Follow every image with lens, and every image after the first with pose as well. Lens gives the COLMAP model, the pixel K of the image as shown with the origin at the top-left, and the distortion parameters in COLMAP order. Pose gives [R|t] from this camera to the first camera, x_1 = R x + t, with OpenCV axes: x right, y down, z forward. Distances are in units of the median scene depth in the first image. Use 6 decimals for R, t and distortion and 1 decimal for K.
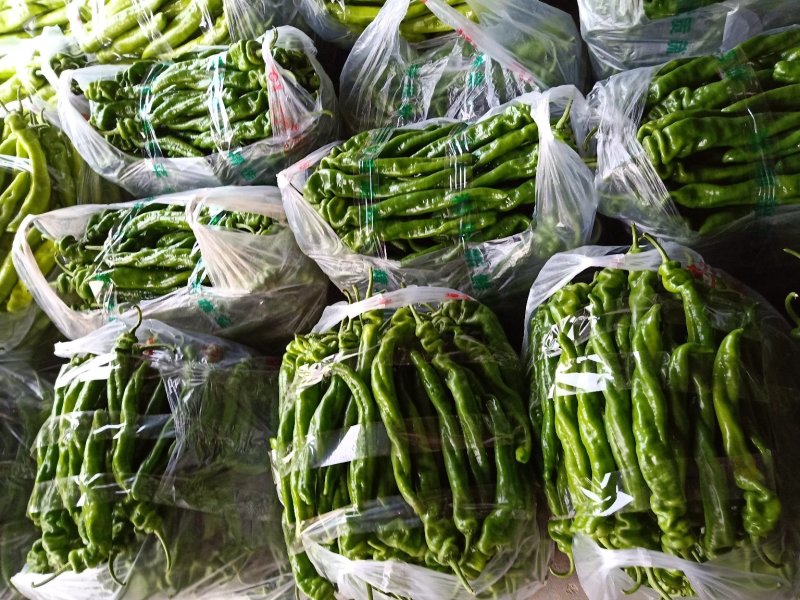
lens RADIAL K [[608.4, 0, 400.0], [0, 608.4, 300.0], [0, 0, 1]] dist [0.043808, -0.036915]
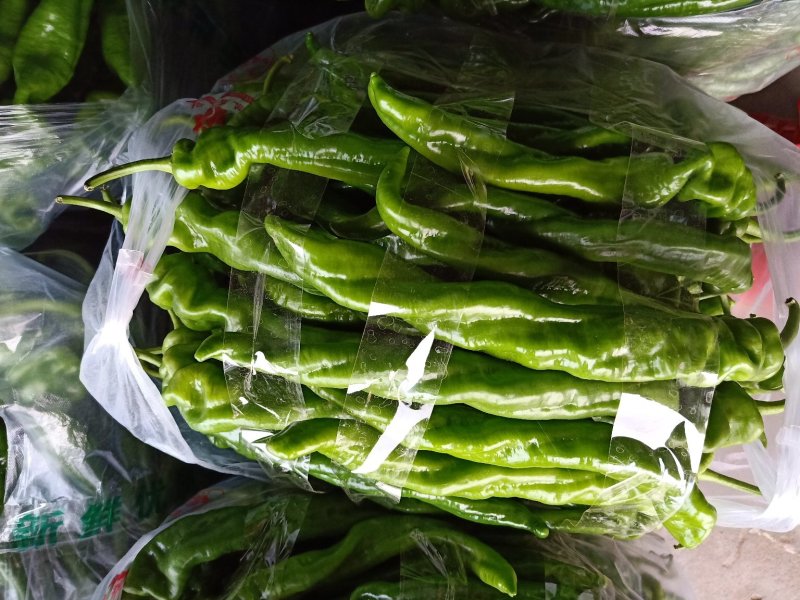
lens RADIAL K [[608.4, 0, 400.0], [0, 608.4, 300.0], [0, 0, 1]] dist [0.043808, -0.036915]
pose [[0.190571, -0.938457, 0.288065, 0.222099], [0.899951, 0.284233, 0.330606, -0.028801], [-0.392137, 0.196240, 0.898732, 0.500001]]
